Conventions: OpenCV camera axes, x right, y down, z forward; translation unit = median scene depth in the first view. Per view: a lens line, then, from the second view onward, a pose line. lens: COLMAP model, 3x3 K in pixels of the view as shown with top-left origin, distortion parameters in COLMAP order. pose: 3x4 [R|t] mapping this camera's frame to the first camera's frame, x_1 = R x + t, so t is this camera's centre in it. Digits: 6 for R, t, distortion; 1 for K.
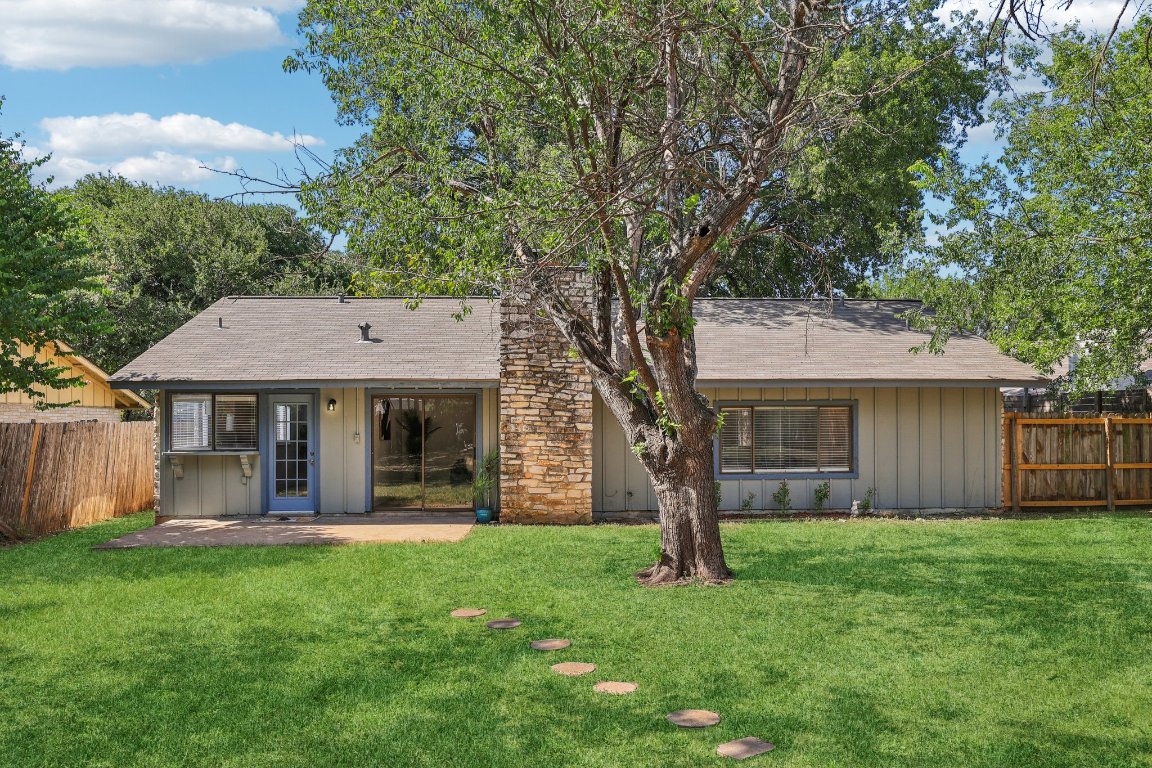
lens RADIAL K [[846.8, 0, 576.0], [0, 846.8, 384.0], [0, 0, 1]] dist [0.007745, 0.002566]
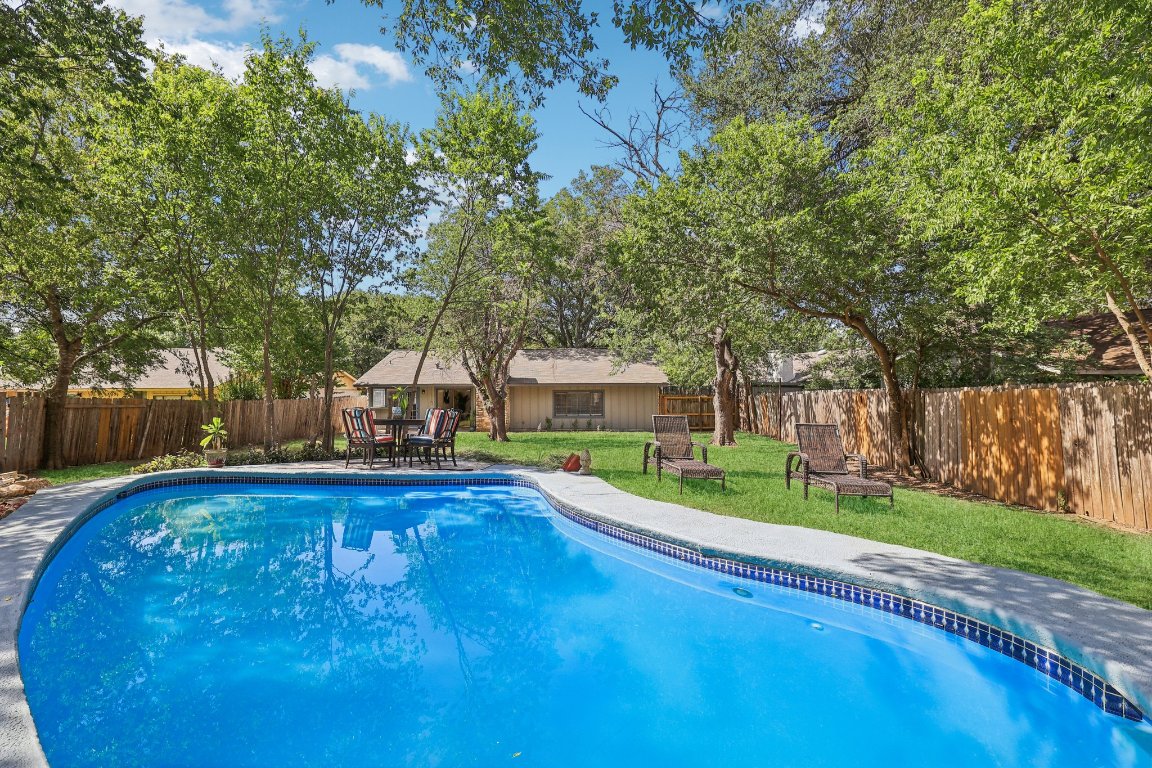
lens RADIAL K [[534.5, 0, 576.0], [0, 534.5, 384.0], [0, 0, 1]] dist [-0.001268, -0.000095]
pose [[0.992781, -0.002460, -0.119914, 0.450112], [0.006081, 0.999536, 0.029837, -0.054558], [0.119785, -0.030351, 0.992336, -0.767407]]
